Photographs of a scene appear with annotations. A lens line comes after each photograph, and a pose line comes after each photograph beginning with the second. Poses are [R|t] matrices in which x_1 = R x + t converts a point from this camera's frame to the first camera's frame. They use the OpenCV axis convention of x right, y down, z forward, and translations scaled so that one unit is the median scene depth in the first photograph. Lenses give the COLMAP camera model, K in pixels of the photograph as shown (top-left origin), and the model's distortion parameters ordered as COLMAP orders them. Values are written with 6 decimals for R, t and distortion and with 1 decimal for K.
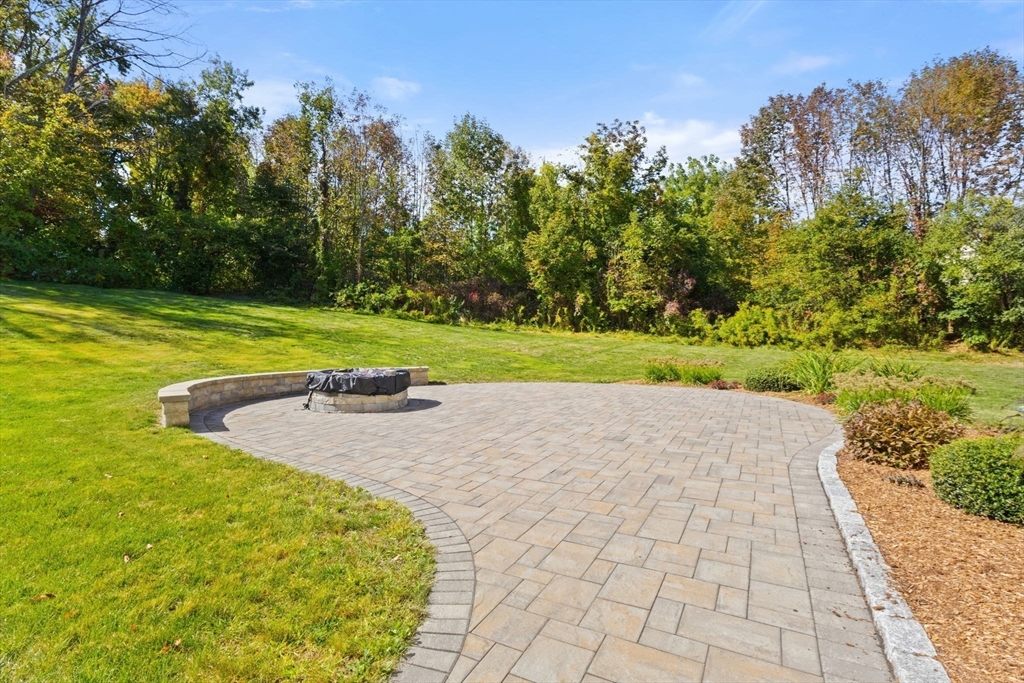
lens RADIAL K [[466.1, 0, 512.6], [0, 466.1, 341.1], [0, 0, 1]] dist [-0.003189, -0.000863]
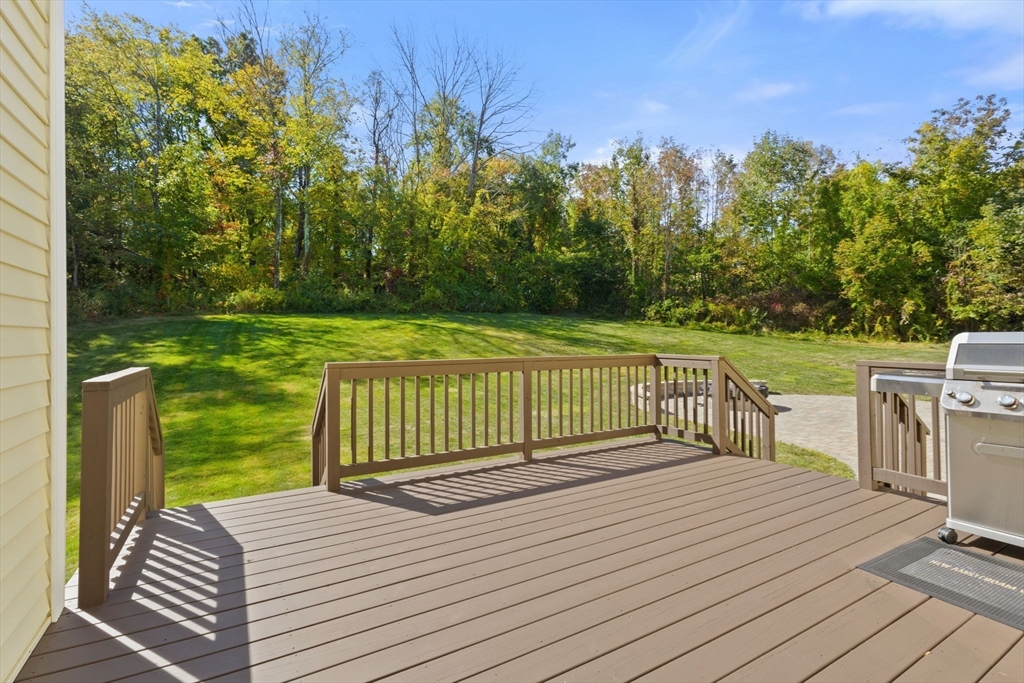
lens RADIAL K [[466.1, 0, 510.5], [0, 466.1, 338.6], [0, 0, 1]] dist [-0.003189, -0.000863]
pose [[0.847032, 0.000123, -0.531542, -0.033878], [-0.000069, 1.000000, 0.000122, -0.025618], [0.531542, -0.000067, 0.847032, -0.204142]]
